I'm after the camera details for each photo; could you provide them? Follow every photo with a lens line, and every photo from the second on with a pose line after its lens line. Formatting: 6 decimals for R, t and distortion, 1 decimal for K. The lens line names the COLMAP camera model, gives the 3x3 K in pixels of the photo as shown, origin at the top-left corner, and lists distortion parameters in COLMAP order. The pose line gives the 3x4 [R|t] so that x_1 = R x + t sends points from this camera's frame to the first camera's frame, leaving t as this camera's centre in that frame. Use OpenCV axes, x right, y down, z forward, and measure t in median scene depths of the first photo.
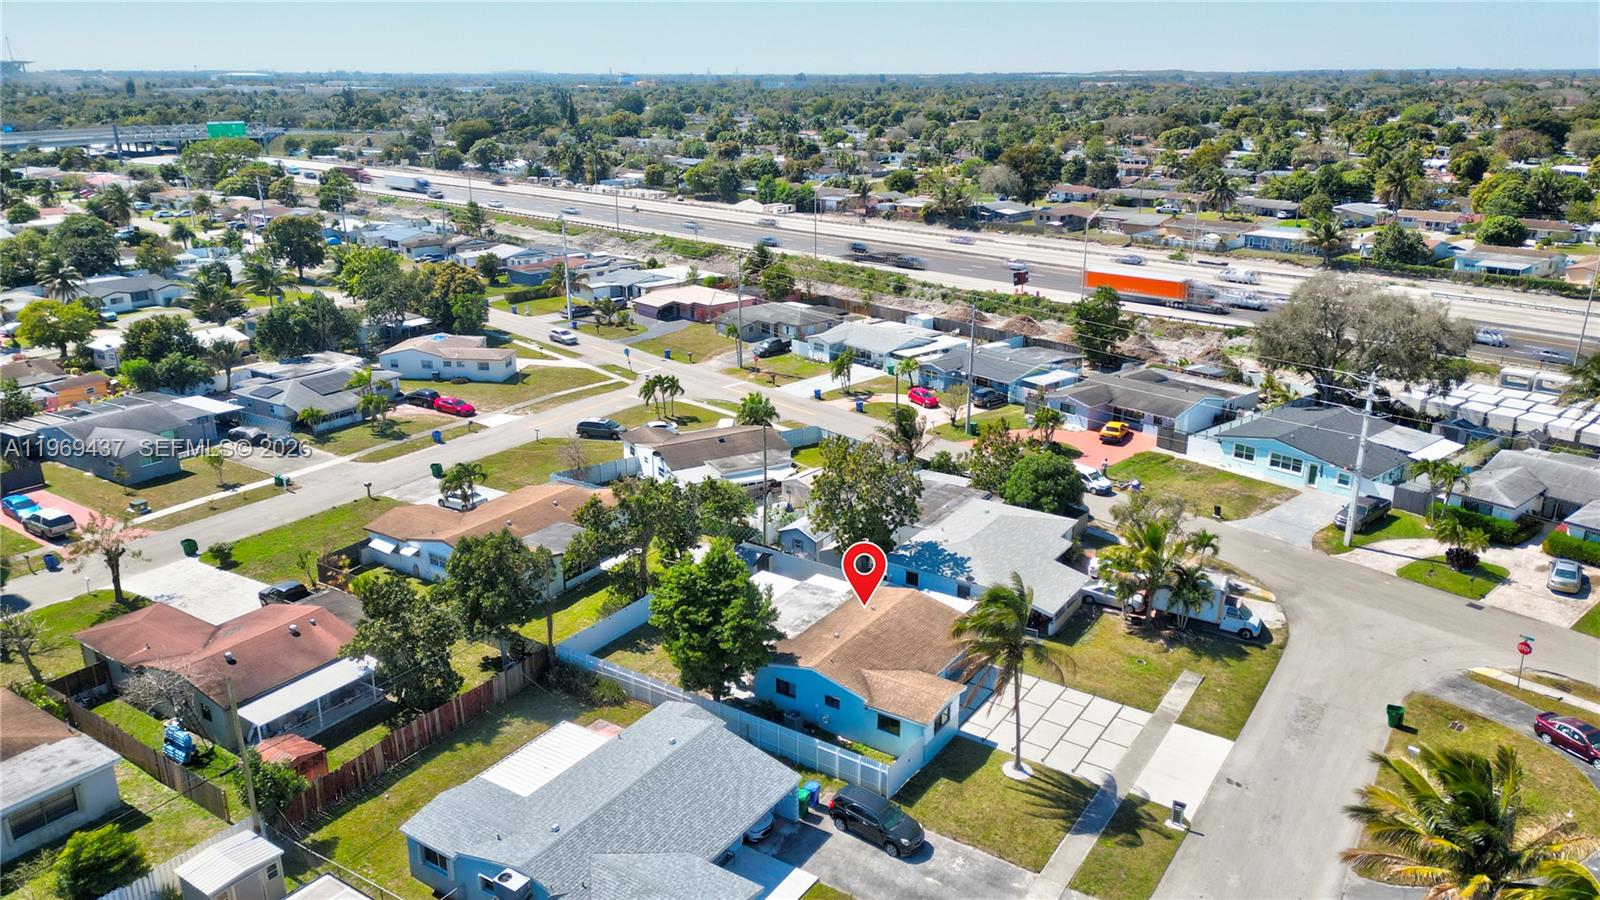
lens RADIAL K [[1115.3, 0, 801.9], [0, 1115.3, 447.4], [0, 0, 1]] dist [0.068102, -0.059989]
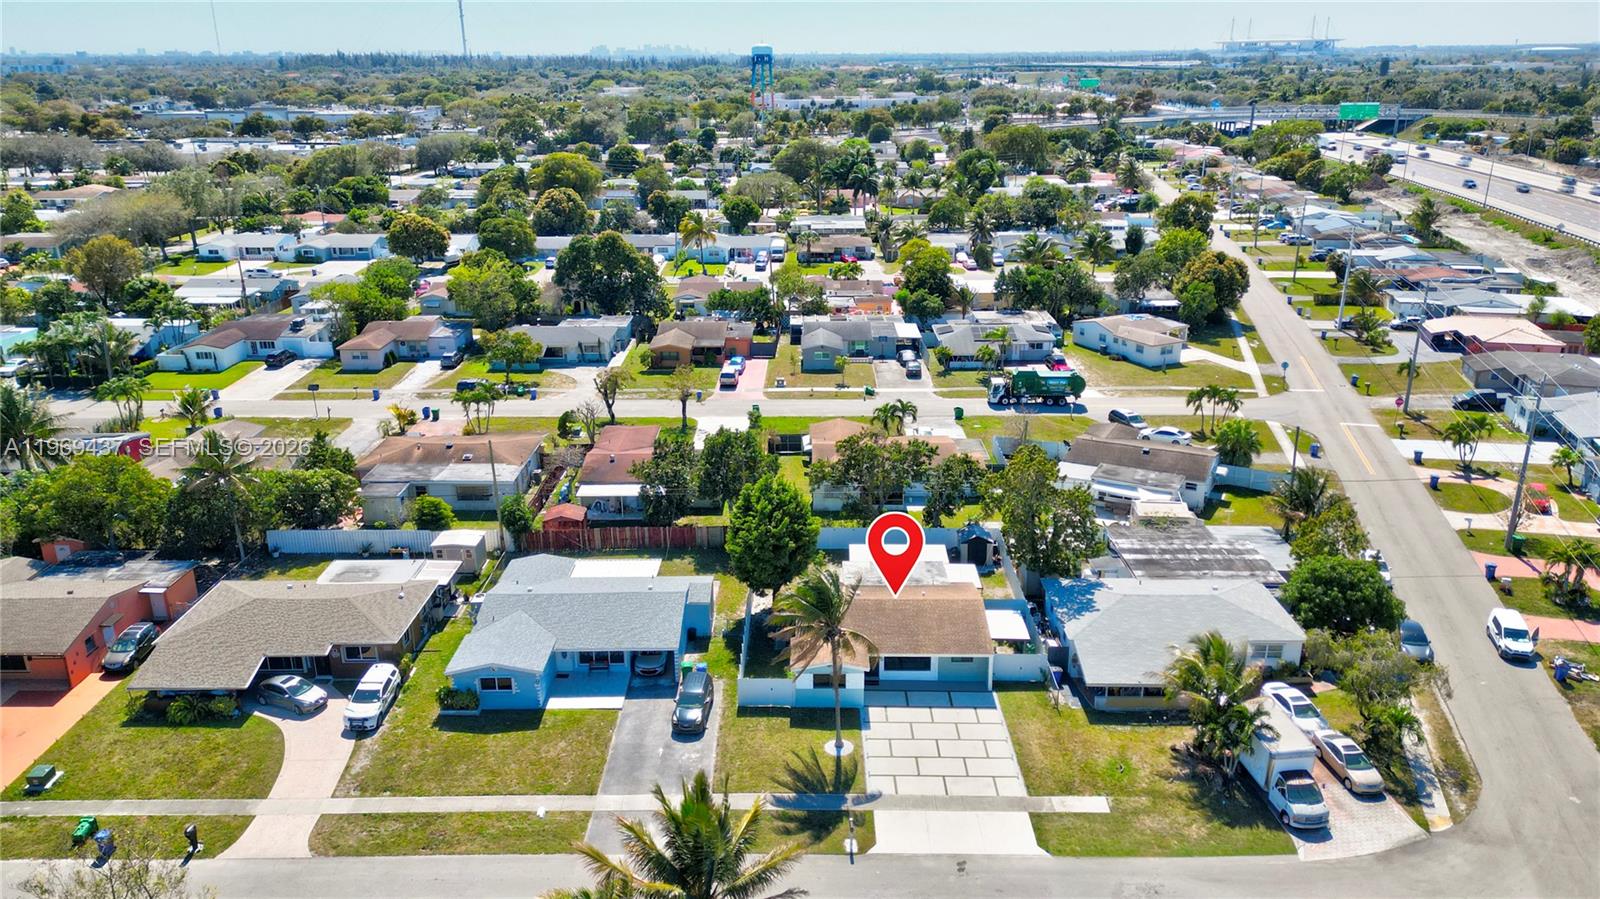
lens RADIAL K [[1140.0, 0, 806.3], [0, 1140.0, 448.2], [0, 0, 1]] dist [0.128343, -0.204373]
pose [[0.550099, 0.266755, -0.791349, 0.595310], [-0.256080, 0.955841, 0.144191, -0.083678], [0.794867, 0.123329, 0.594118, 0.176666]]
